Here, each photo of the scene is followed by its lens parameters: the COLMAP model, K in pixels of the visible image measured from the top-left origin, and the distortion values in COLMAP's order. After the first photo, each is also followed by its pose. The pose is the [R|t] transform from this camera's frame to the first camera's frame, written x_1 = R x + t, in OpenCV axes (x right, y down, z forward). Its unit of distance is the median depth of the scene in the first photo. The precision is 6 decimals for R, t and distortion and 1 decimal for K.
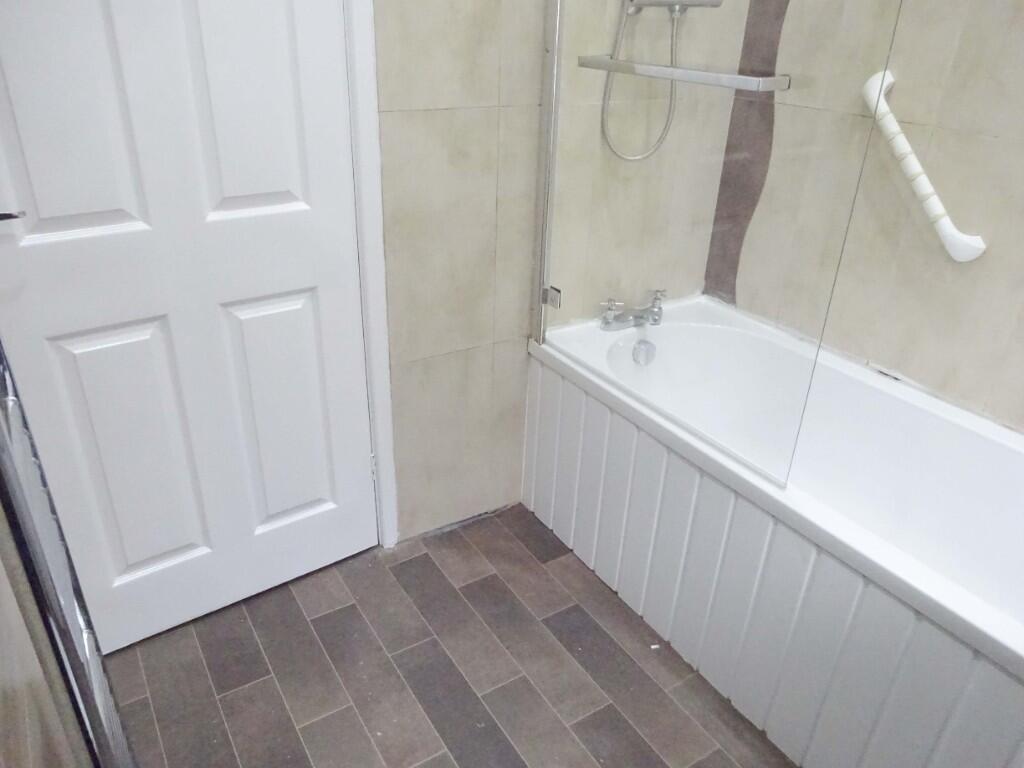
lens RADIAL K [[742.3, 0, 512.0], [0, 742.3, 384.0], [0, 0, 1]] dist [-0.044199, -0.002403]
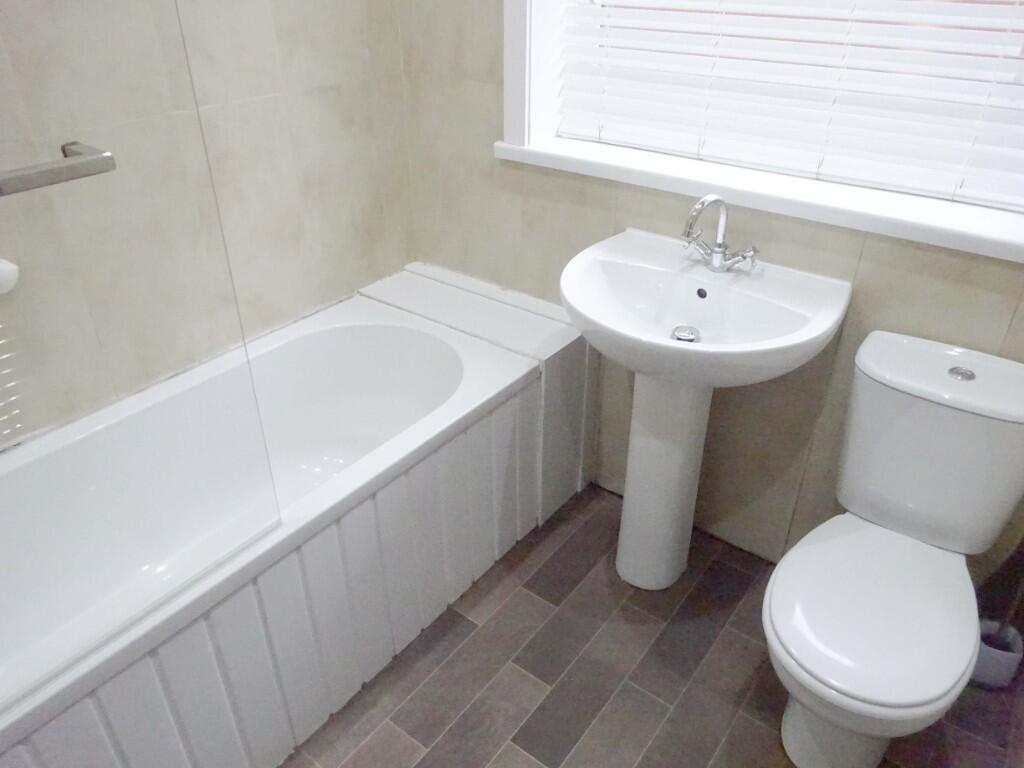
lens RADIAL K [[742.3, 0, 512.0], [0, 742.3, 384.0], [0, 0, 1]] dist [-0.044199, -0.002403]
pose [[-0.341695, -0.501396, 0.794888, -0.359734], [0.430132, 0.668578, 0.606622, -0.372666], [-0.835602, 0.549187, -0.012783, 0.573994]]
